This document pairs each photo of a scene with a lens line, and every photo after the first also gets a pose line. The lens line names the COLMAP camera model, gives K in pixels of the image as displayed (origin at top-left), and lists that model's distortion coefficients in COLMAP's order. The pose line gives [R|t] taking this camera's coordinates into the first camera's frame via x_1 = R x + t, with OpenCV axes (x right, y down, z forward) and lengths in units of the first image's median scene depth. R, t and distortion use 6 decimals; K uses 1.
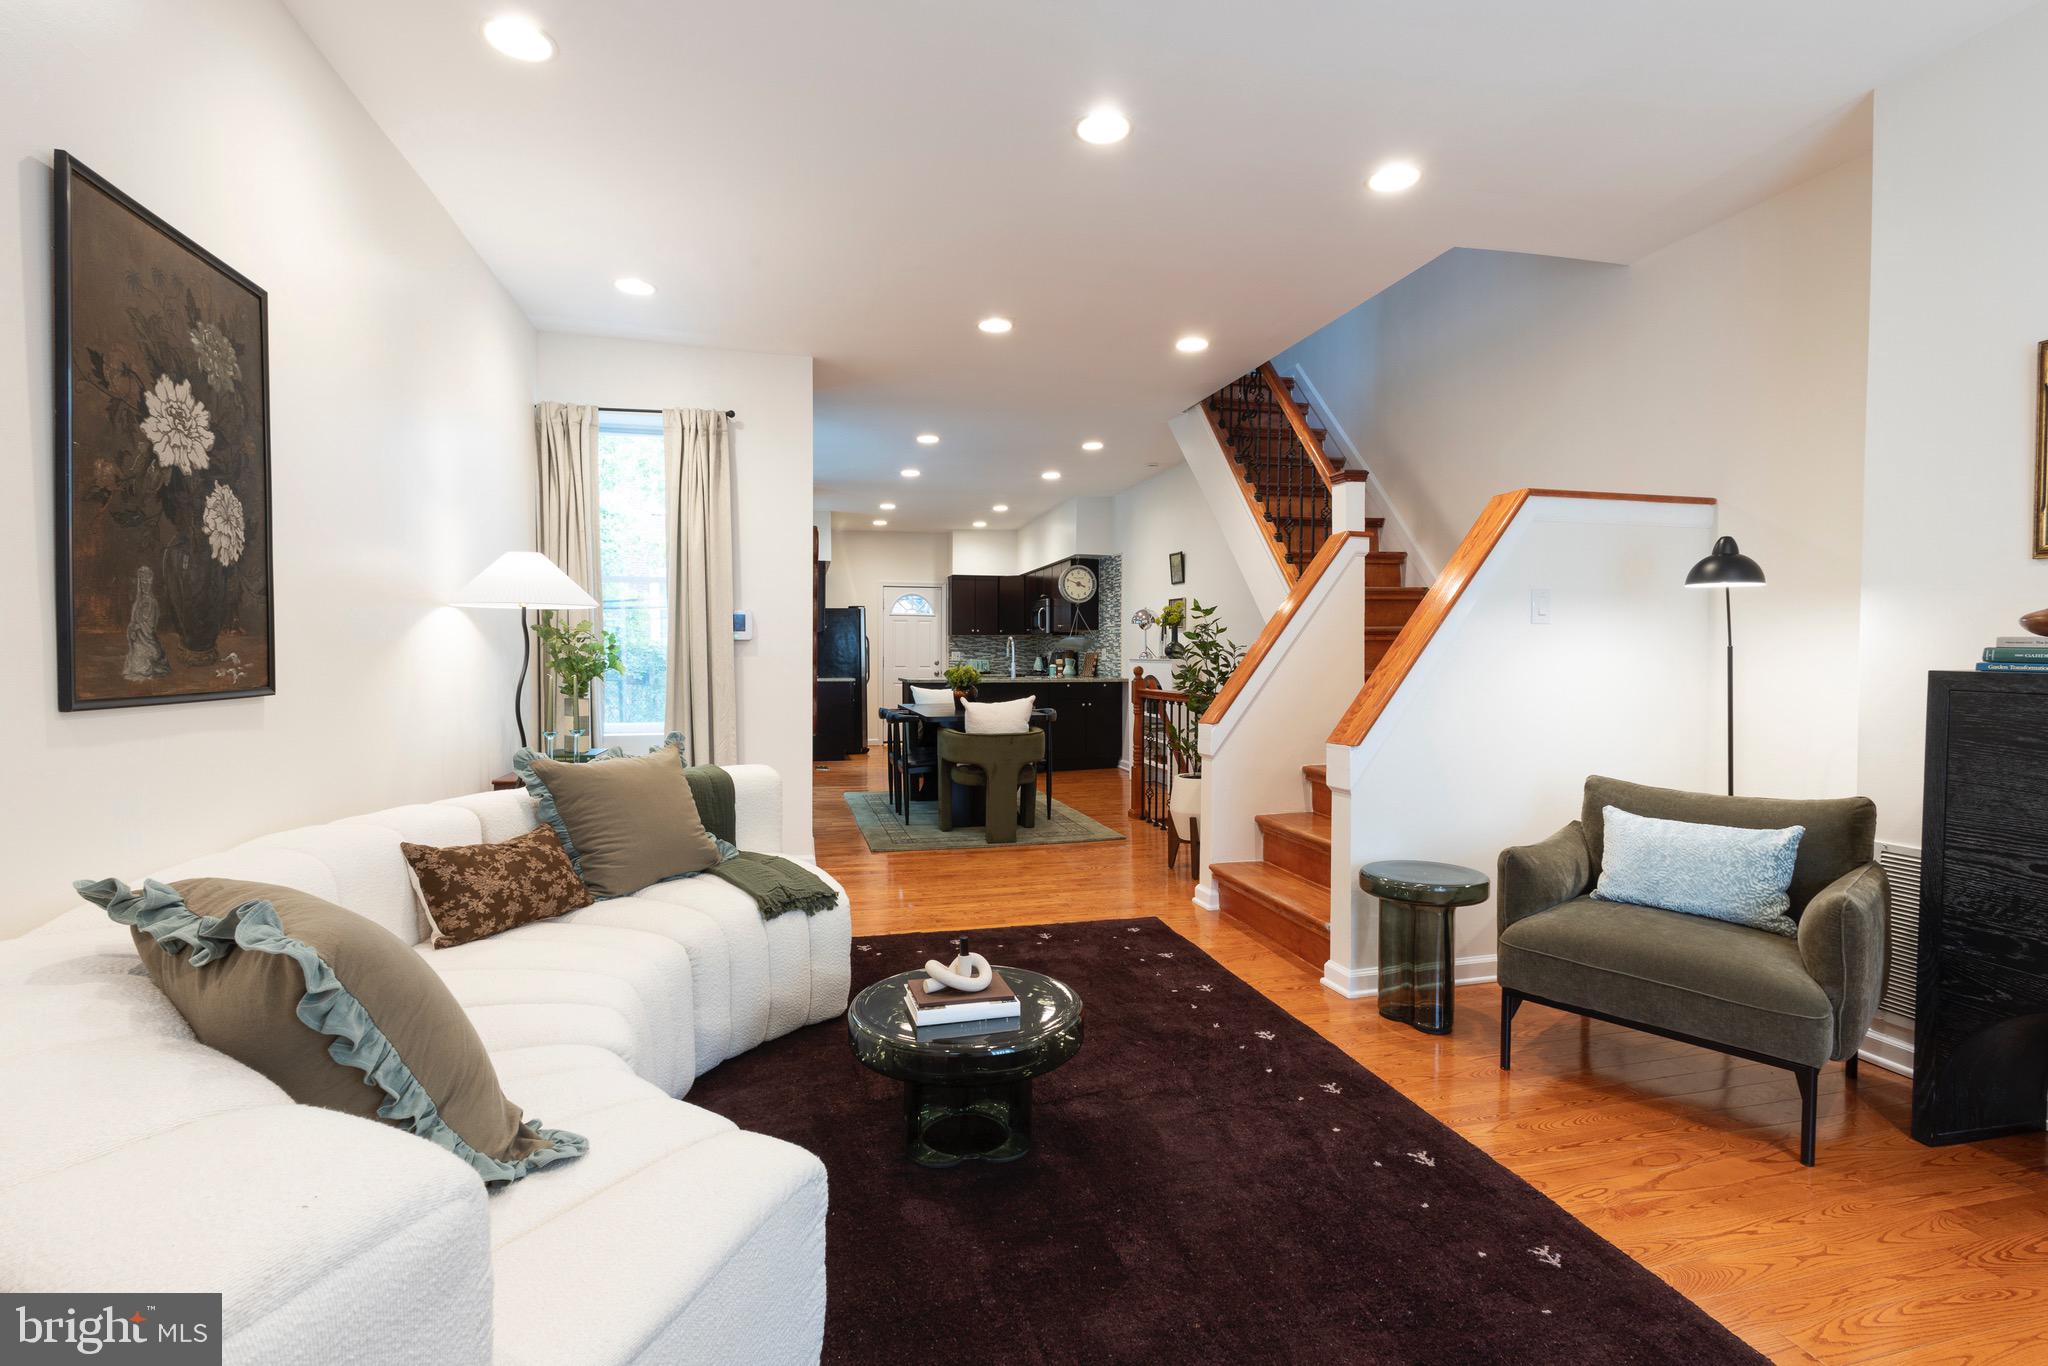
lens RADIAL K [[964.5, 0, 1019.7], [0, 964.5, 682.5], [0, 0, 1]] dist [-0.011706, 0.006816]
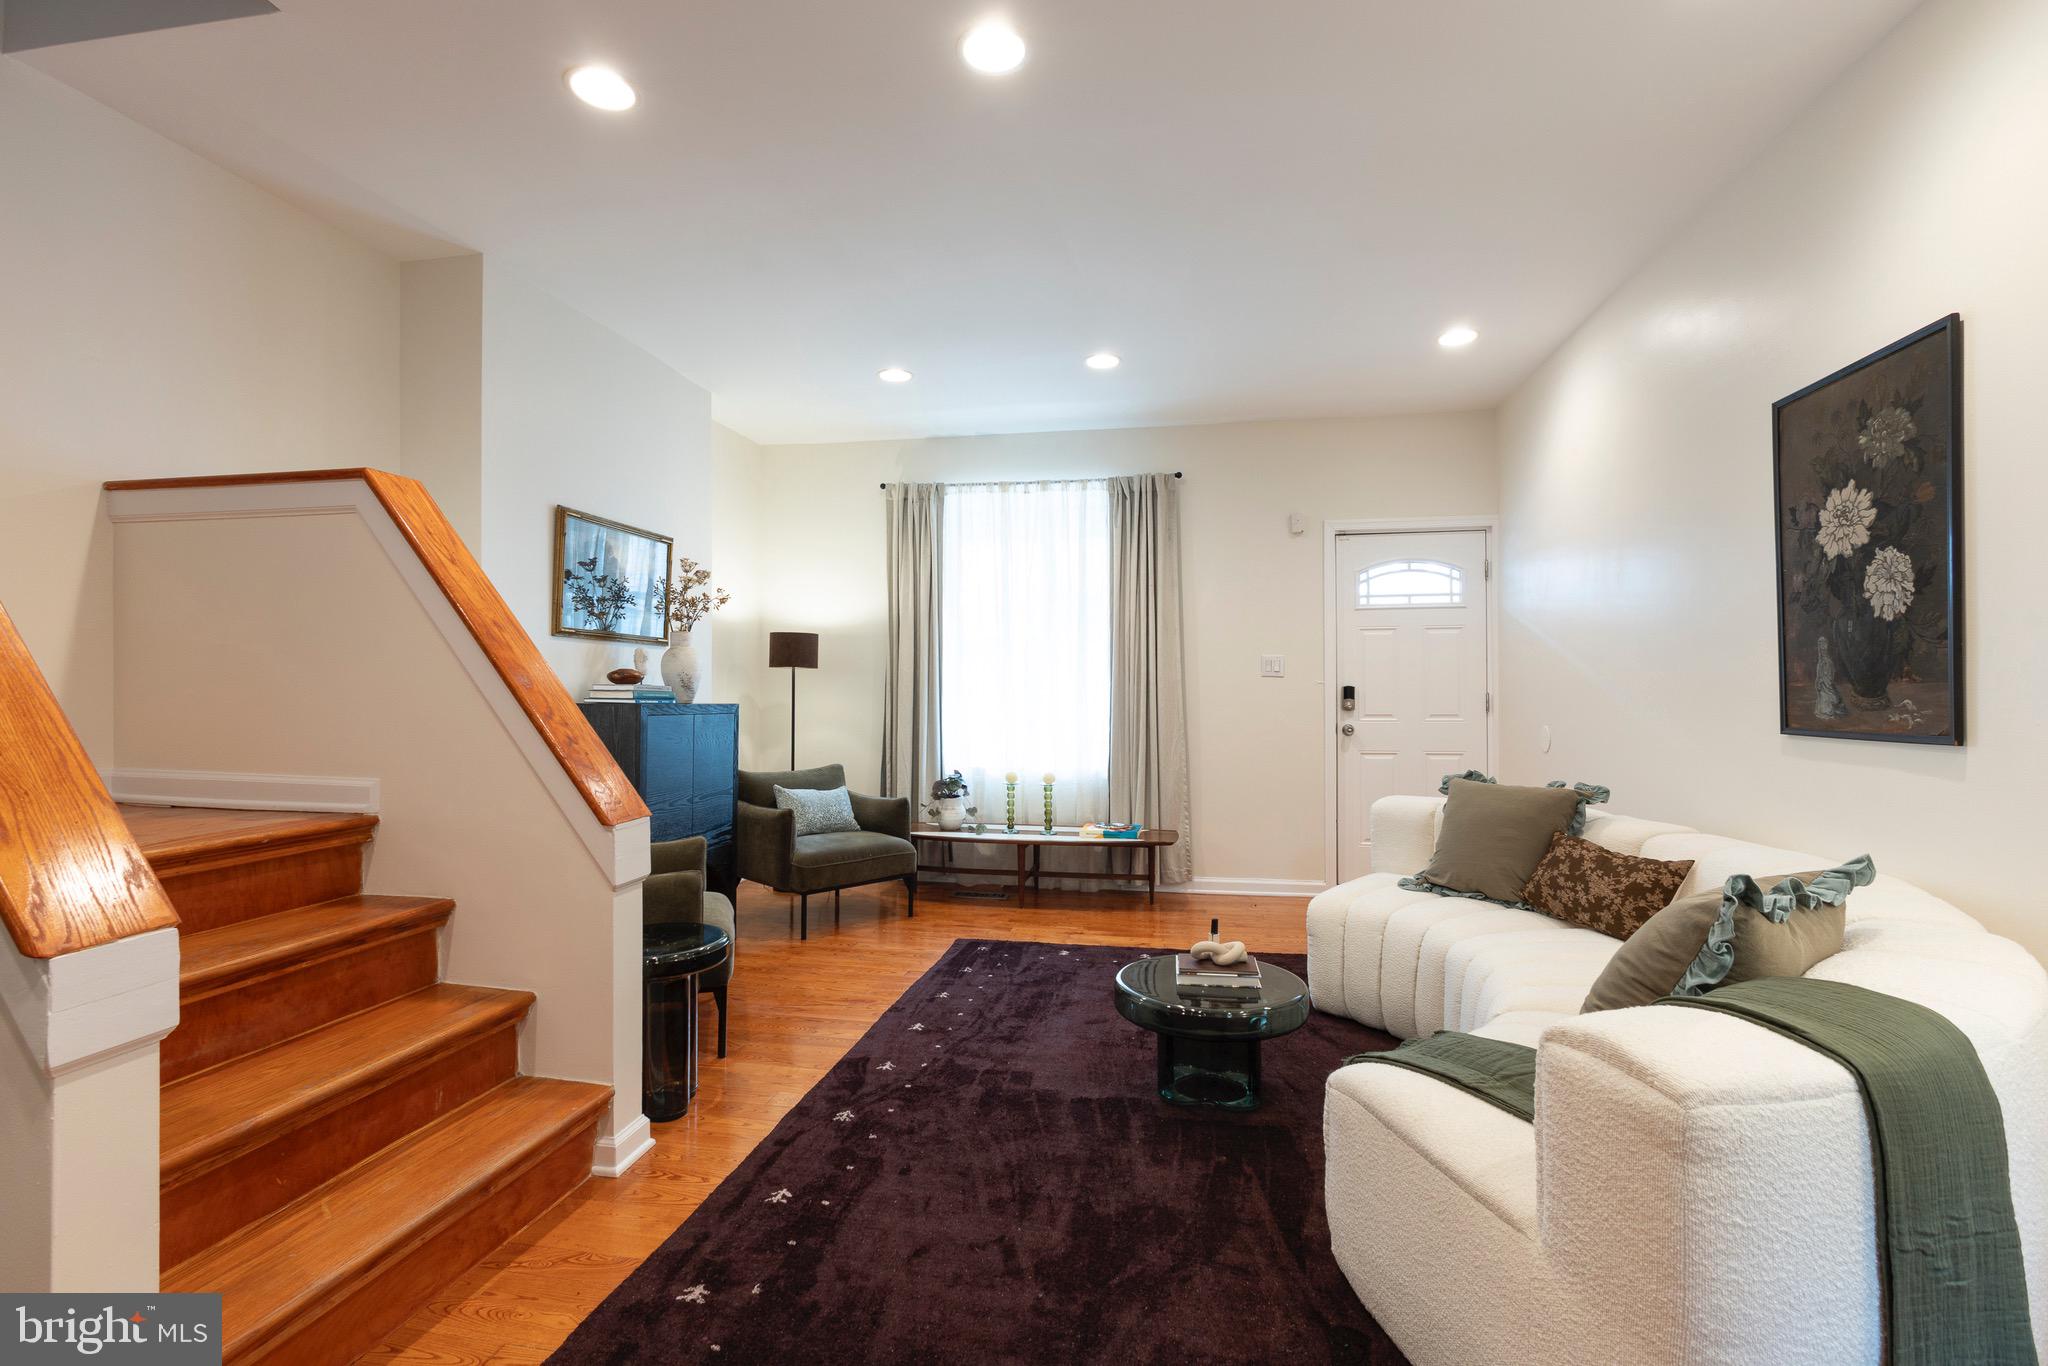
lens RADIAL K [[941.0, 0, 1024.0], [0, 941.0, 683.0], [0, 0, 1]] dist [-0.003211, 0.007435]
pose [[-0.911477, 0.001616, 0.411348, -0.095310], [0.010797, 0.999742, 0.019996, -0.021329], [-0.411210, 0.022667, -0.911259, 0.621309]]
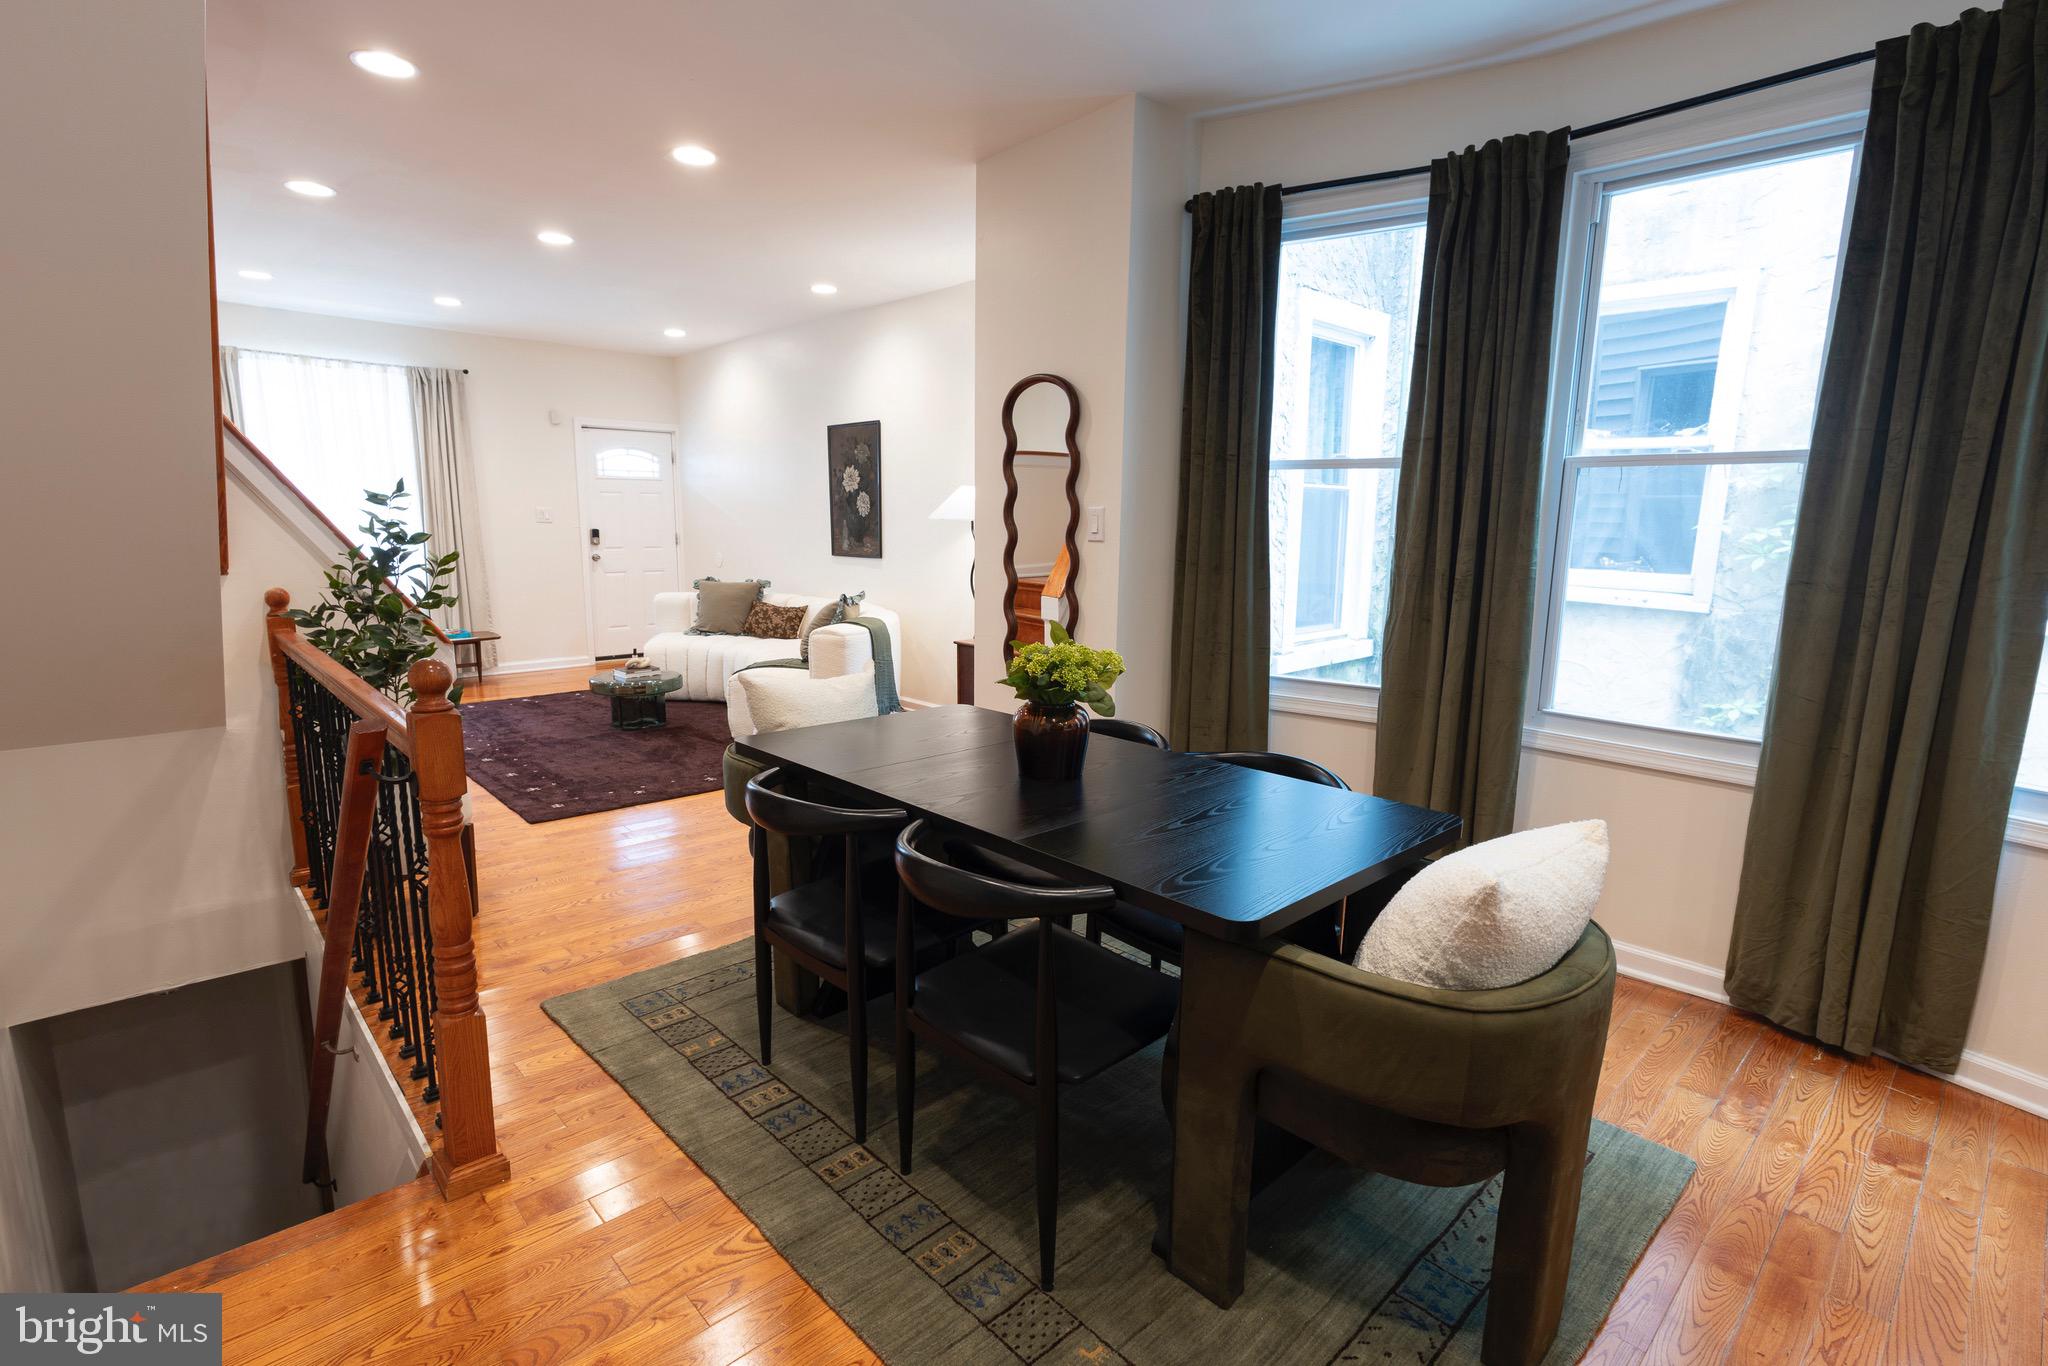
lens RADIAL K [[964.5, 0, 1019.7], [0, 964.5, 682.5], [0, 0, 1]] dist [-0.011706, 0.006816]
pose [[-0.871493, 0.069410, -0.485471, 0.090231], [-0.030289, 0.980425, 0.194550, -0.058023], [0.489471, 0.184254, -0.852331, 1.083120]]
